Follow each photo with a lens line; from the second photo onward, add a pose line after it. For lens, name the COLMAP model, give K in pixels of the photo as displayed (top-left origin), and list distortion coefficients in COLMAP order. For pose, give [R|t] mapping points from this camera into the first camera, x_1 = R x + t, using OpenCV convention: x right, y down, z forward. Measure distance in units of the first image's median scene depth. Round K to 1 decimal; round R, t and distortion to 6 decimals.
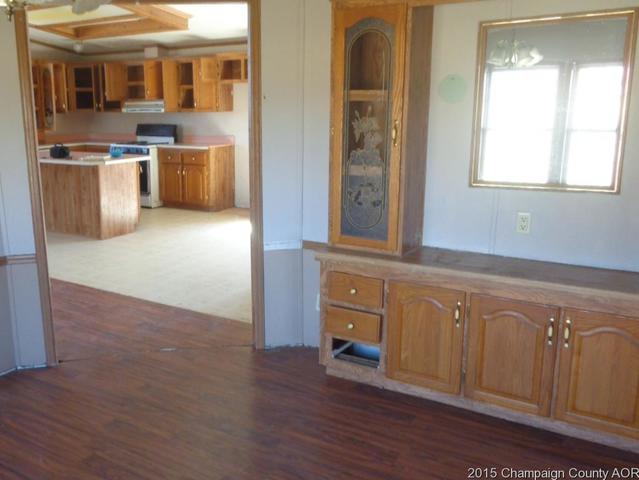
lens RADIAL K [[627.7, 0, 305.4], [0, 627.7, 191.2], [0, 0, 1]] dist [-0.007005, -0.010904]
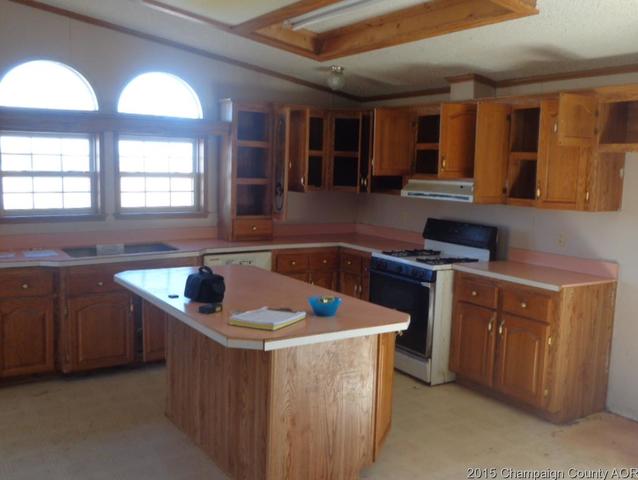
lens RADIAL K [[626.7, 0, 304.9], [0, 626.7, 191.2], [0, 0, 1]] dist [-0.007005, -0.010904]
pose [[0.861108, 0.064818, -0.504274, -0.086325], [-0.121765, 0.989267, -0.080771, -0.077492], [0.493626, 0.130955, 0.859758, 0.491963]]
